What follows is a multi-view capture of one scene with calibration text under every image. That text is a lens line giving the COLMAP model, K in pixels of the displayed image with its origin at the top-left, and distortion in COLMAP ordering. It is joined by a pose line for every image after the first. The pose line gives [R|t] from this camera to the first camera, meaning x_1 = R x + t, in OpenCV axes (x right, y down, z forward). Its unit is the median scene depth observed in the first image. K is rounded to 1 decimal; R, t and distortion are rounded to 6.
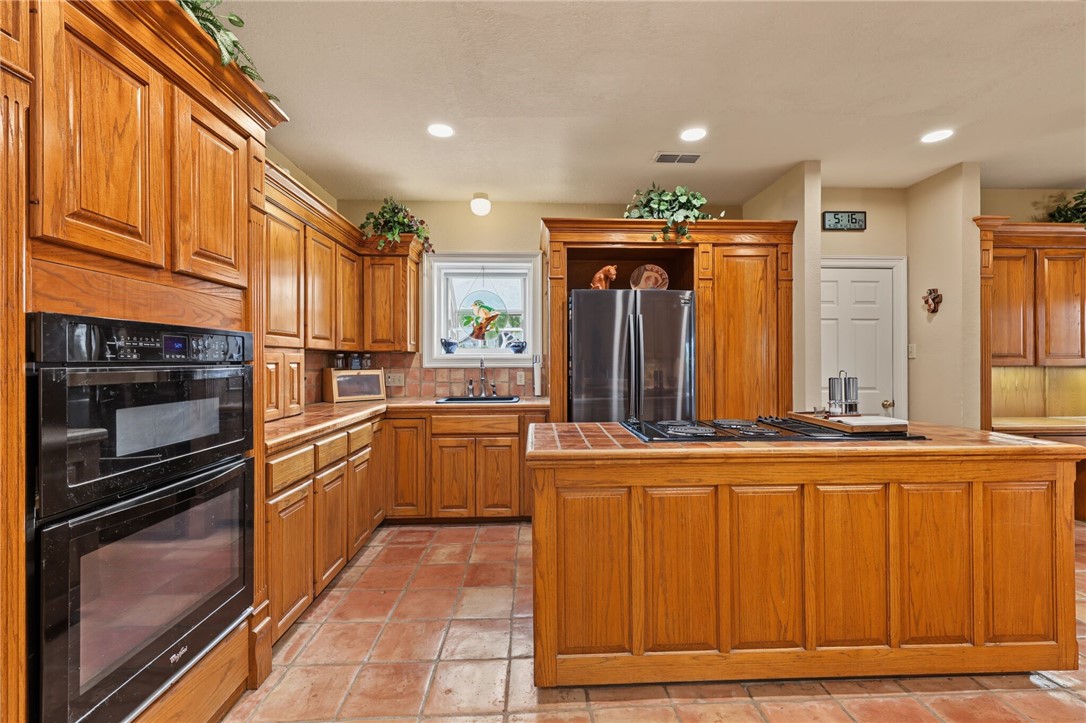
lens RADIAL K [[443.5, 0, 575.1], [0, 443.5, 358.7], [0, 0, 1]] dist [0.003255, -0.000533]
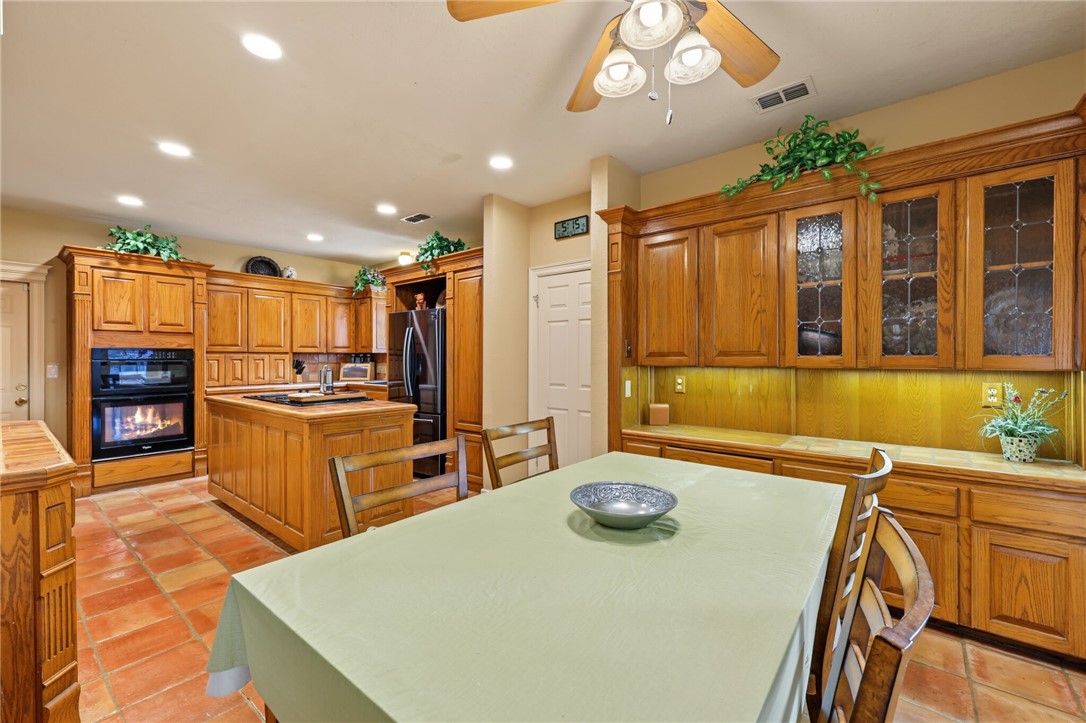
lens RADIAL K [[443.5, 0, 562.9], [0, 443.5, 360.8], [0, 0, 1]] dist [0.003255, -0.000533]
pose [[0.761300, 0.005578, -0.648376, 1.345358], [0.002179, 0.999935, 0.011160, -0.004405], [0.648397, -0.009909, 0.761238, 0.185372]]
